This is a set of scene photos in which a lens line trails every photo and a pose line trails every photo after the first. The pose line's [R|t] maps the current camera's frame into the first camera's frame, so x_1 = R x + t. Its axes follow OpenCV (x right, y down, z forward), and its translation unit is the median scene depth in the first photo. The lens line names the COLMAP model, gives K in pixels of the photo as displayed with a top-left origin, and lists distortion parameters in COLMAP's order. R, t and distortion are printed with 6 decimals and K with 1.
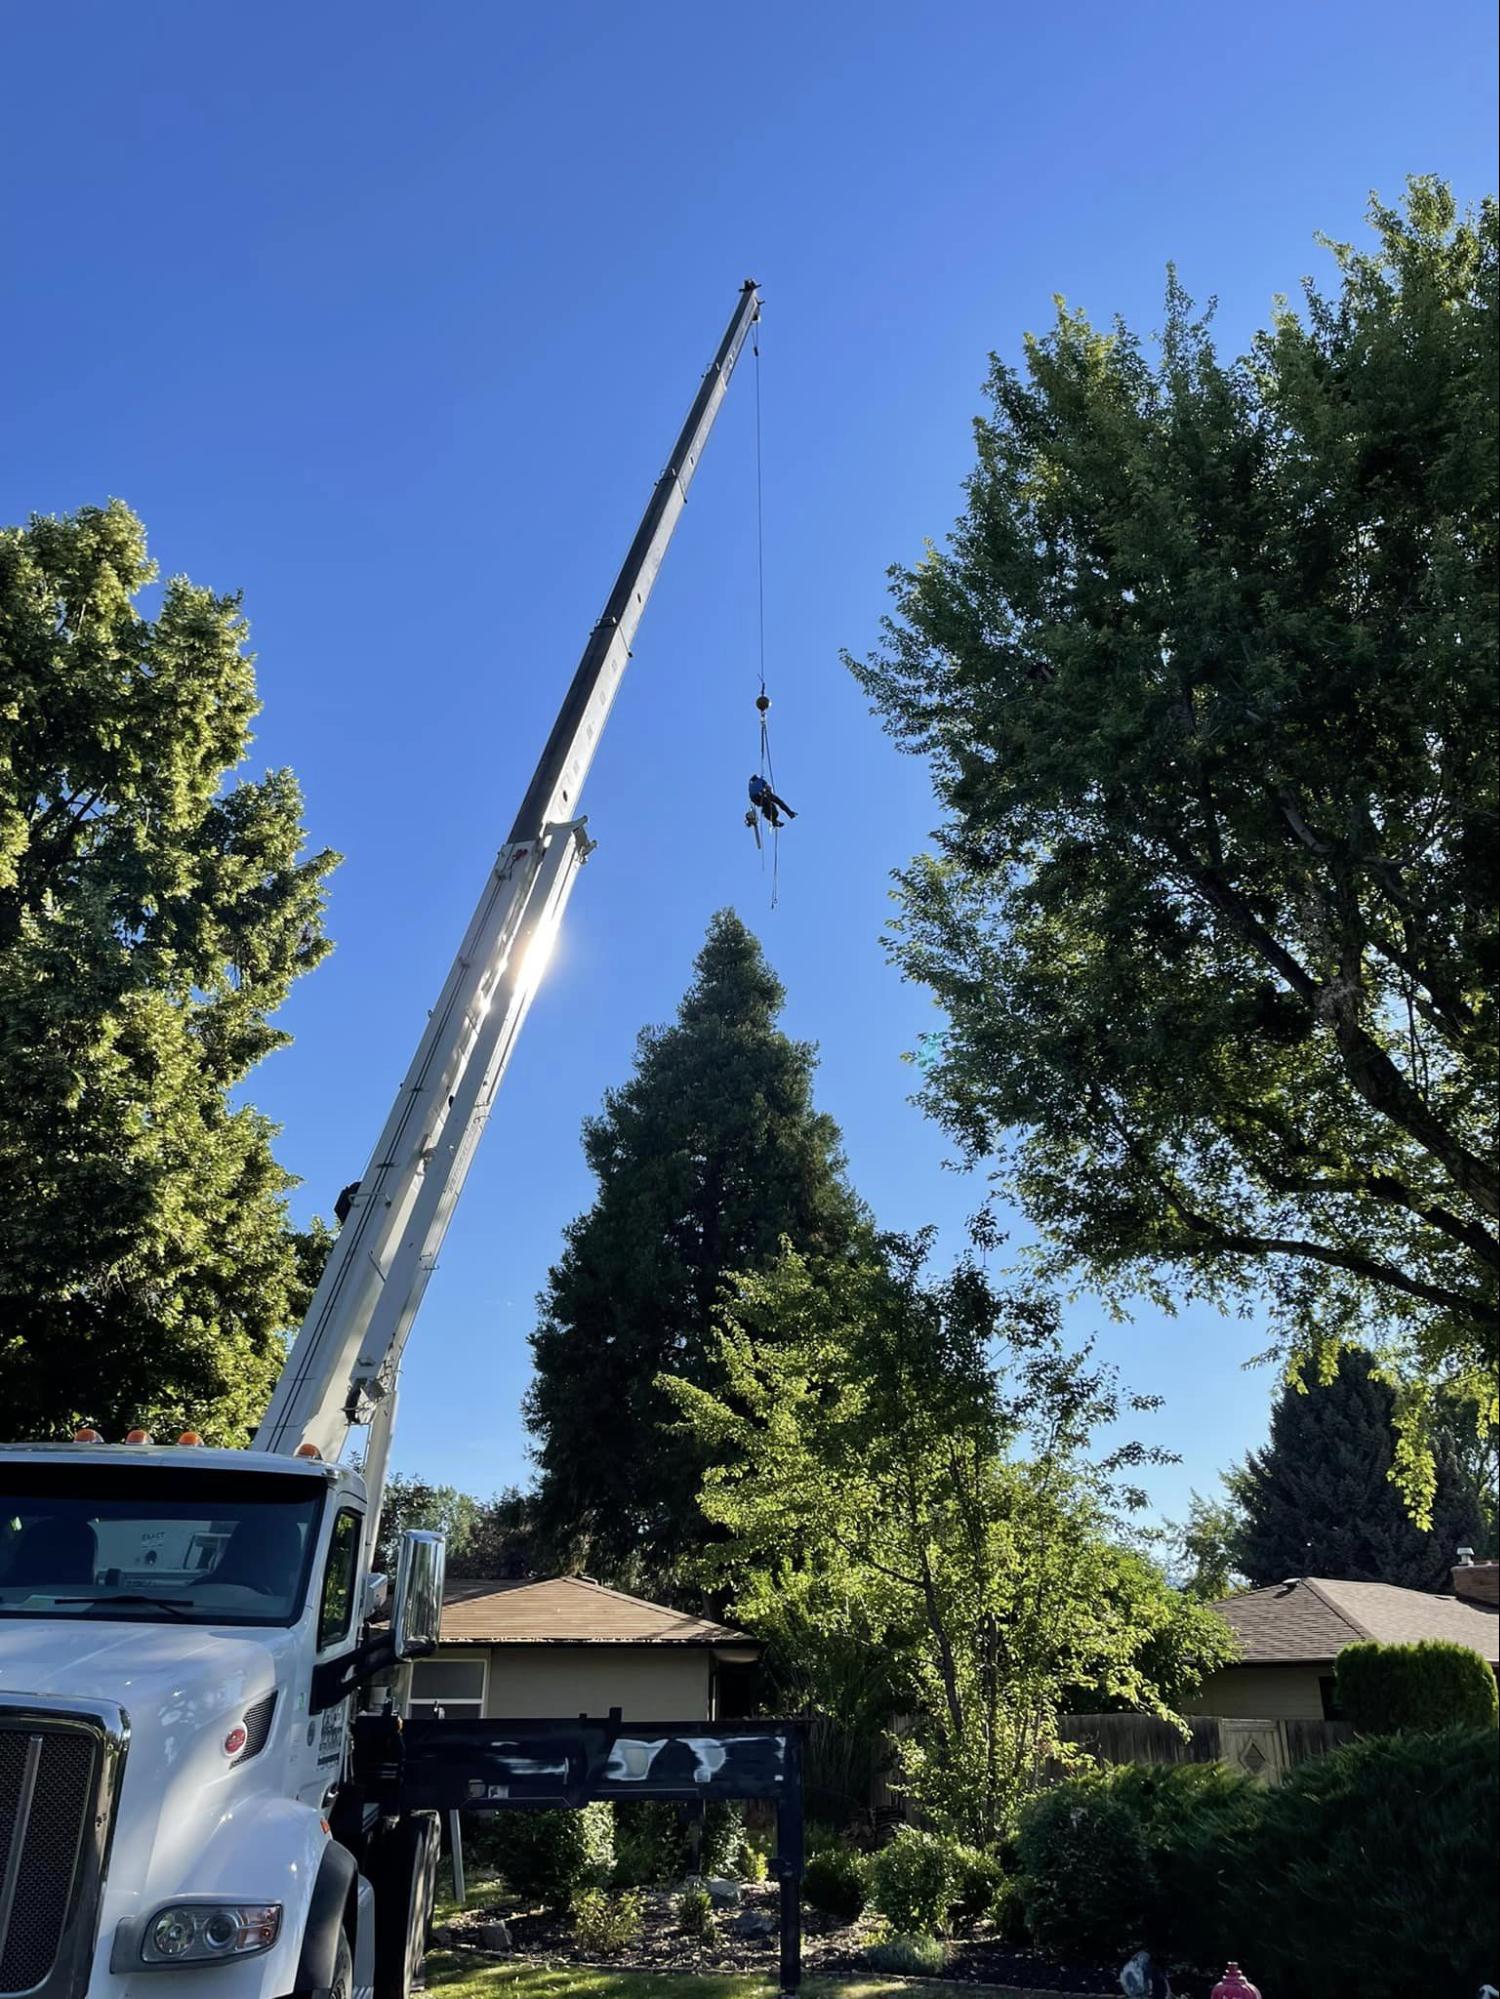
lens RADIAL K [[1516.8, 0, 750.0], [0, 1516.8, 999.5], [0, 0, 1]] dist [0.066725, -0.095278]
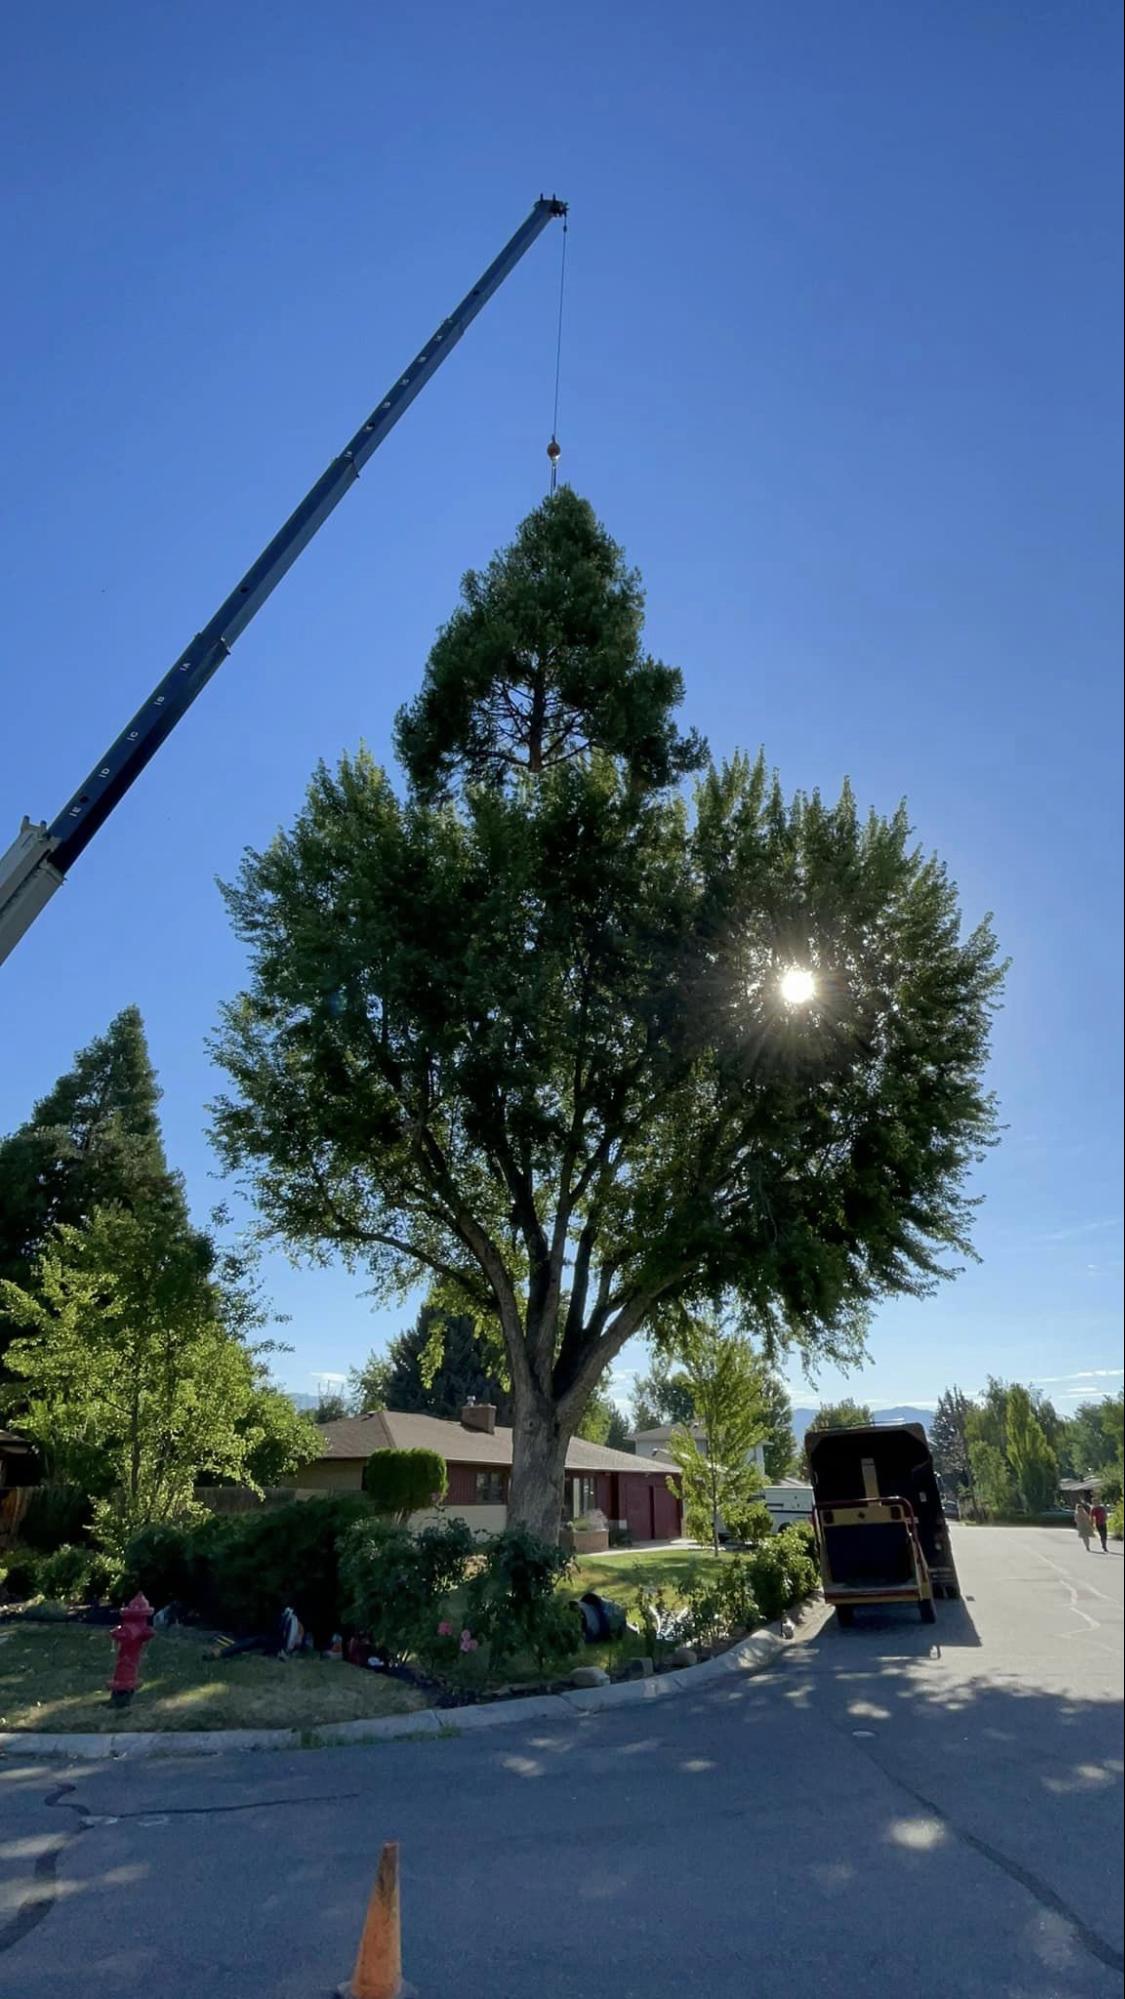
lens RADIAL K [[948.0, 0, 562.5], [0, 948.0, 999.5], [0, 0, 1]] dist [0.035460, -0.000330]
pose [[0.905477, 0.201537, 0.373490, 0.047035], [-0.188387, 0.979466, -0.071805, -0.096228], [-0.380293, -0.005343, 0.924851, -0.208656]]
